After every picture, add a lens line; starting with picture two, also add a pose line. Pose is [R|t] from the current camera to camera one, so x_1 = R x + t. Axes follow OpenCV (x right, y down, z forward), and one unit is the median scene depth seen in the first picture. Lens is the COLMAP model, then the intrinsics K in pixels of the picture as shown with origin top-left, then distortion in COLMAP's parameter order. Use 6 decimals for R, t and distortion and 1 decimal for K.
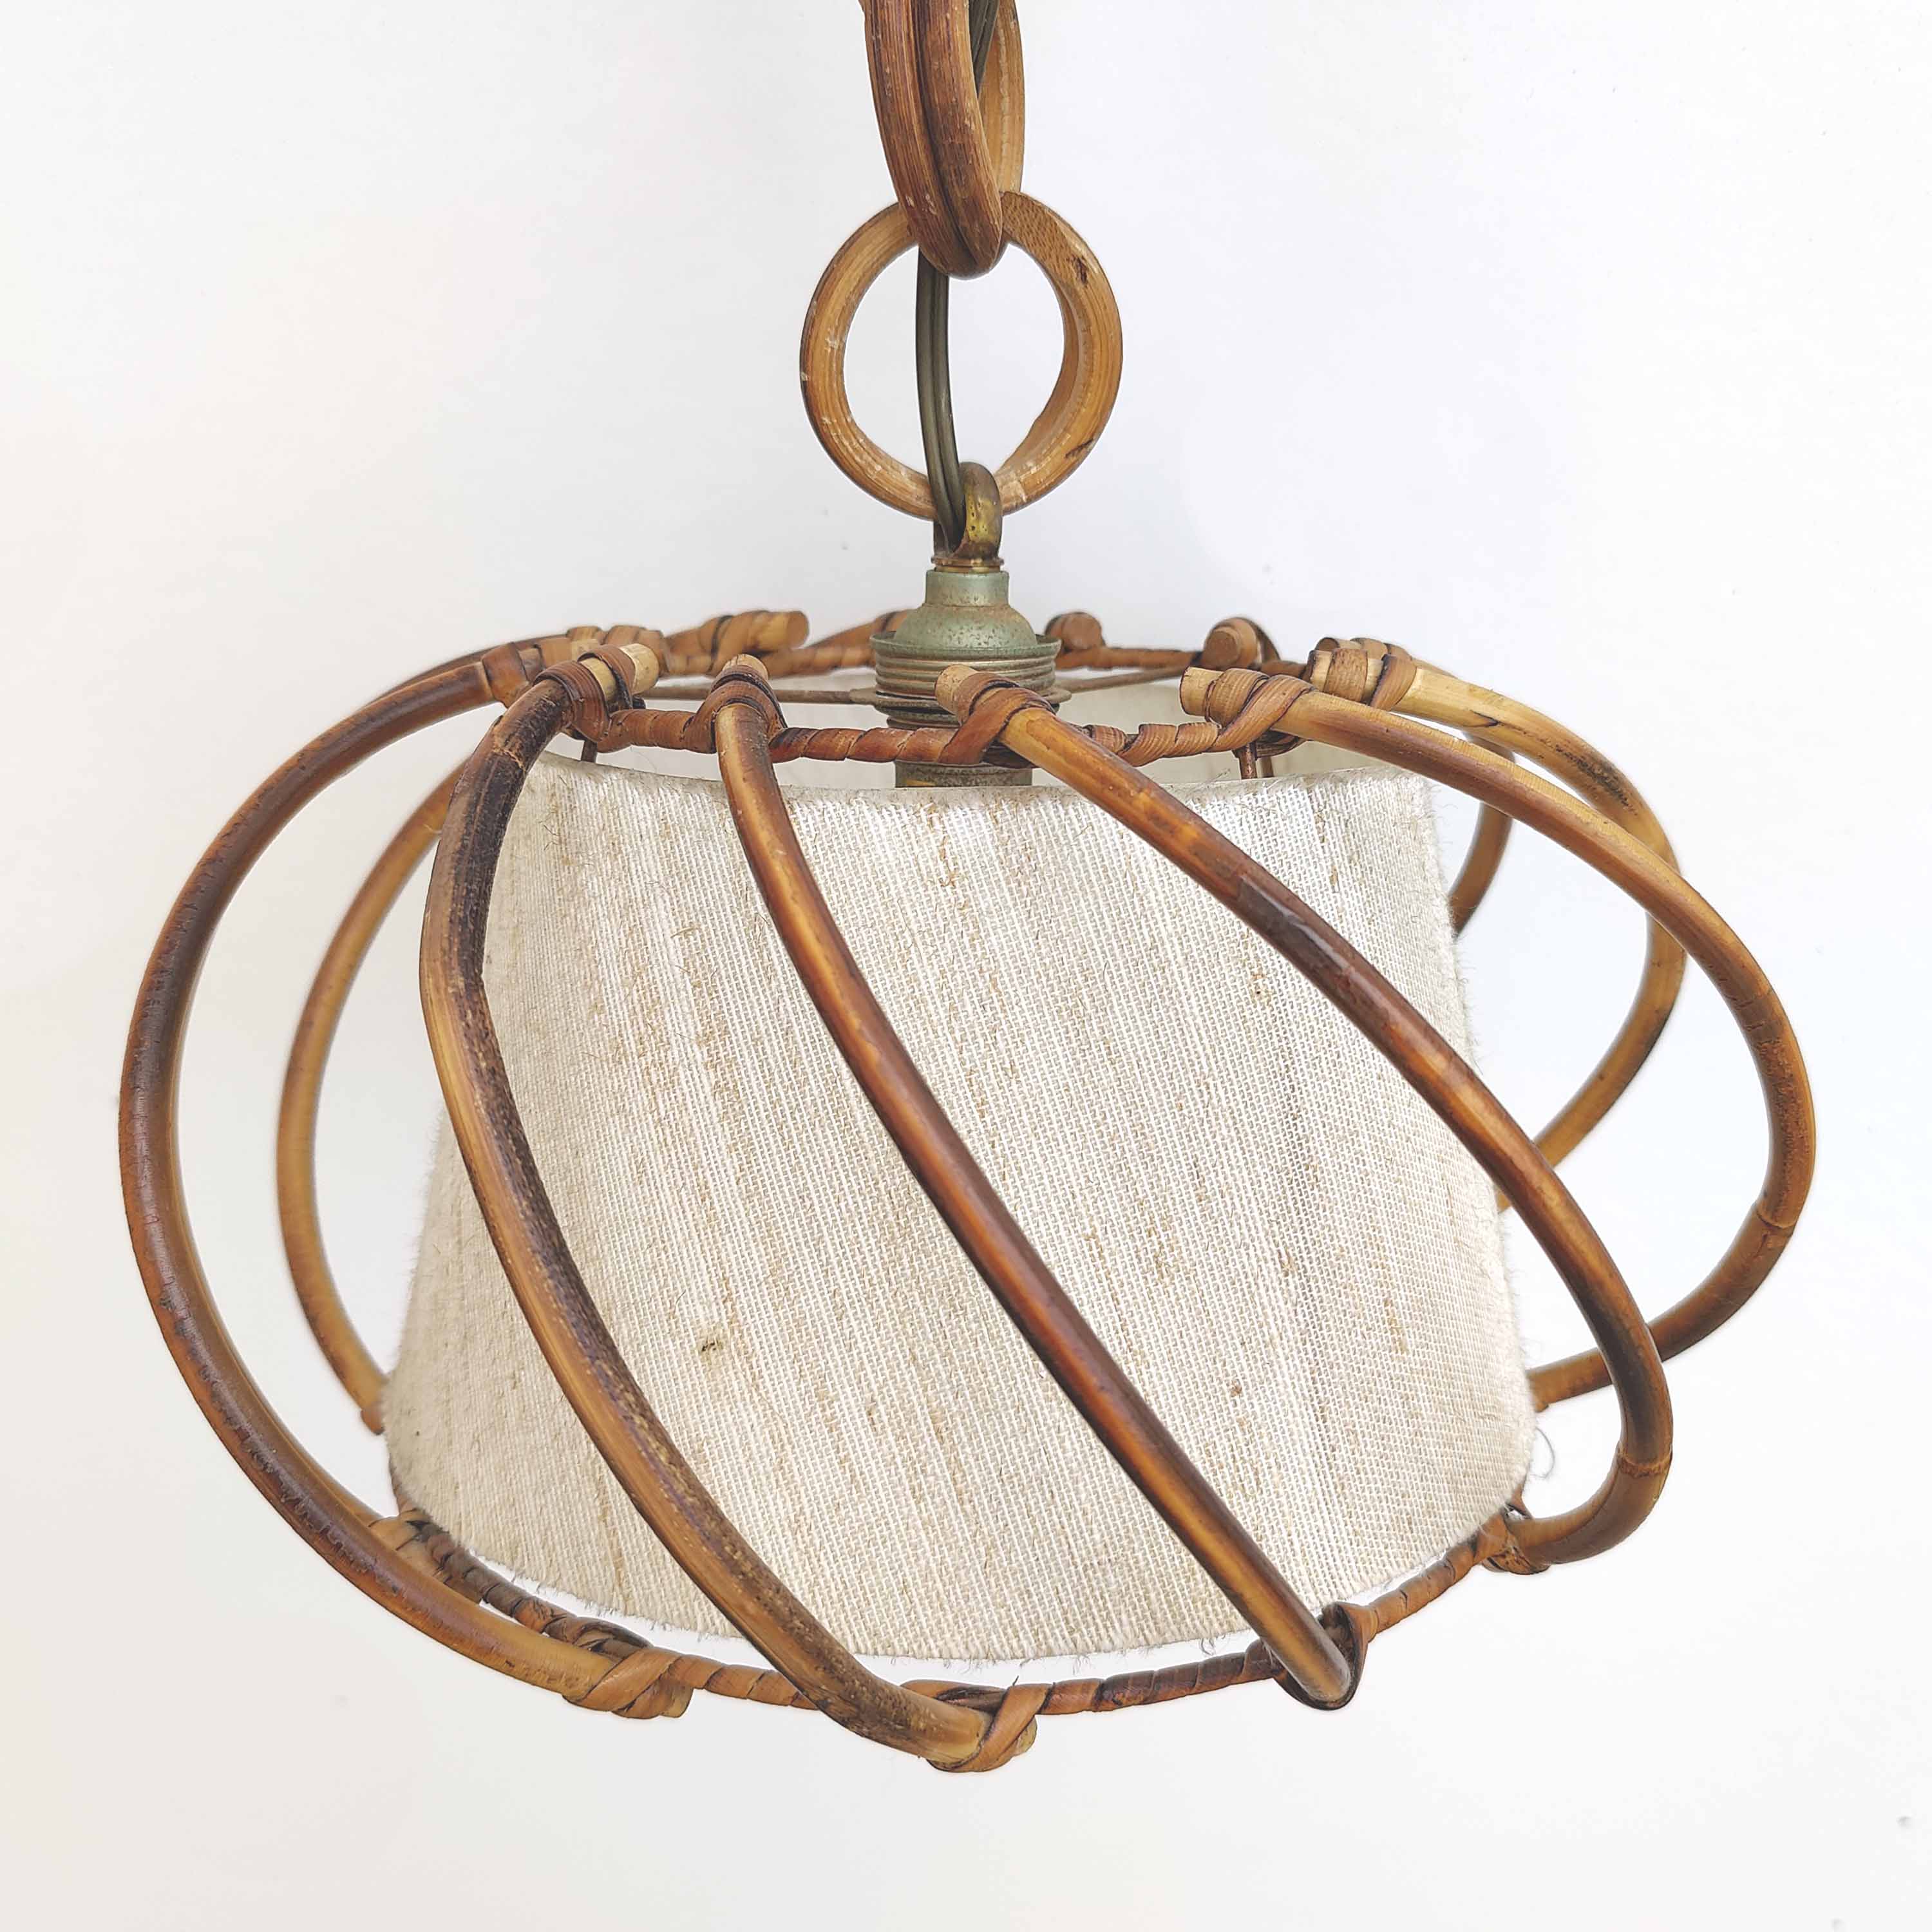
lens RADIAL K [[1971.7, 0, 937.1], [0, 1971.7, 875.4], [0, 0, 1]] dist [0.014209, 0.040338]
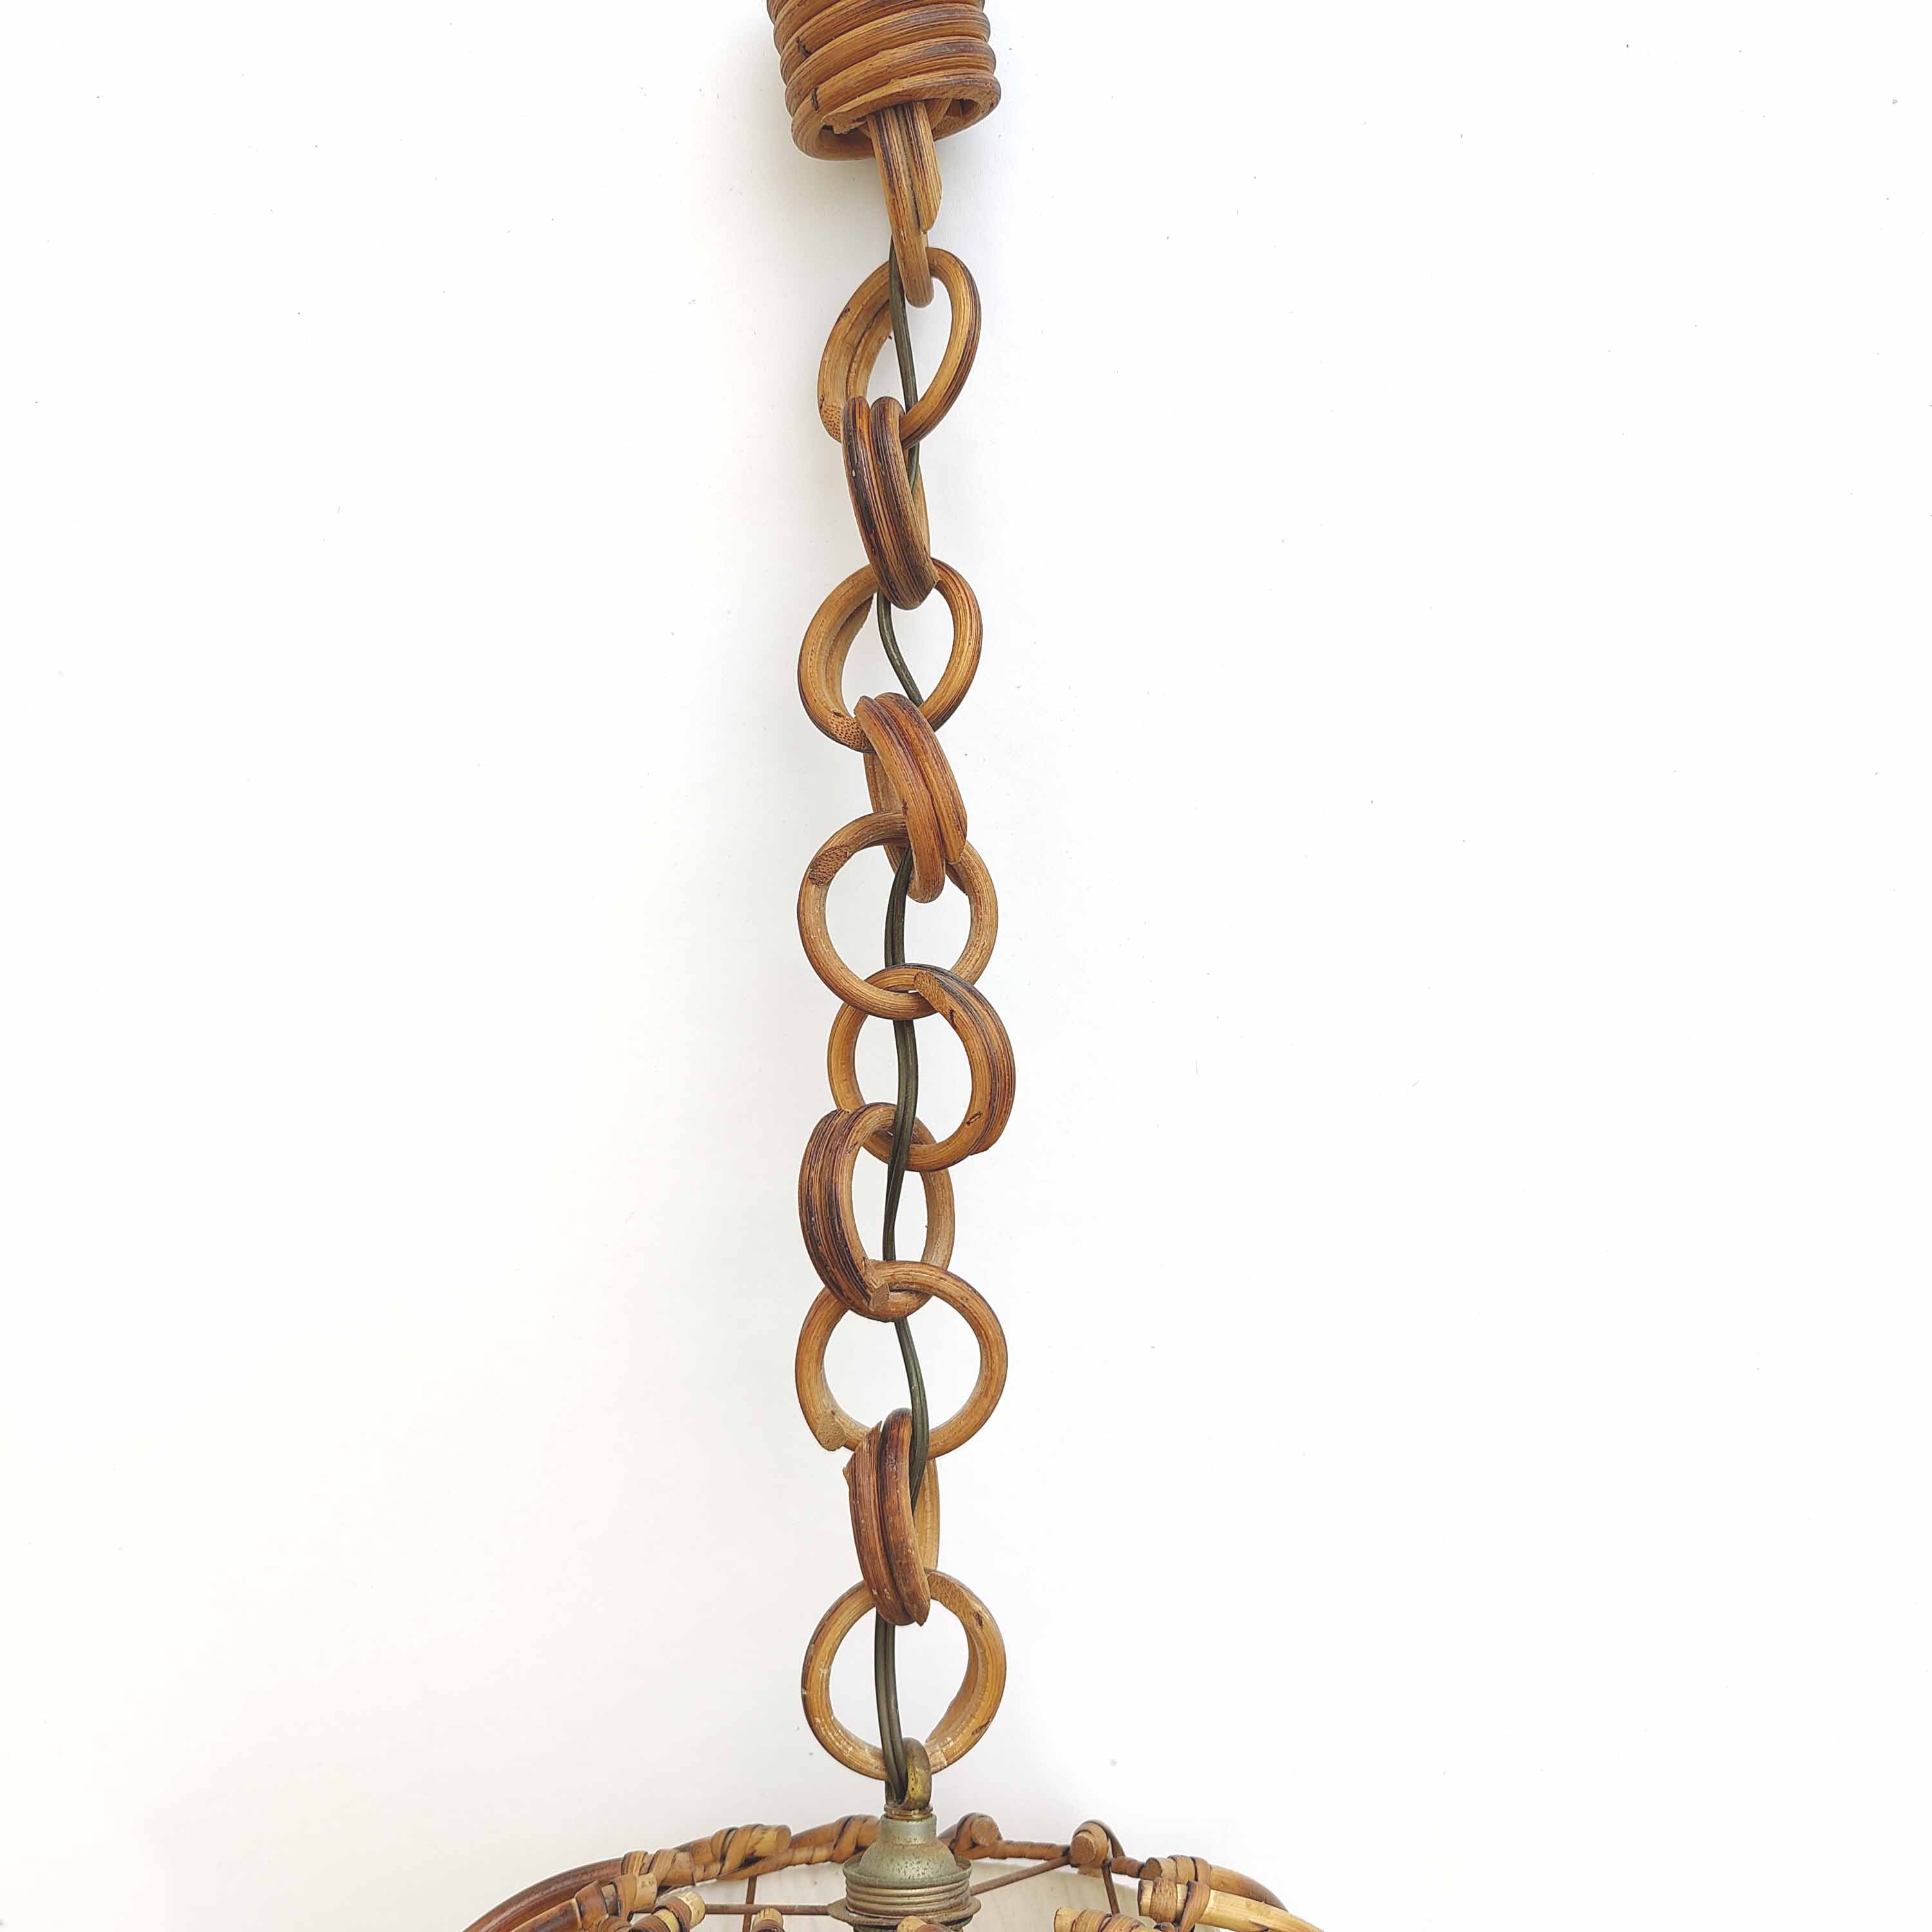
lens RADIAL K [[1971.7, 0, 937.1], [0, 1971.7, 875.4], [0, 0, 1]] dist [0.014209, 0.040338]
pose [[0.997850, 0.001048, 0.065527, -0.063198], [0.027565, 0.900408, -0.434172, -0.146667], [-0.059456, 0.435045, 0.898444, -0.667140]]
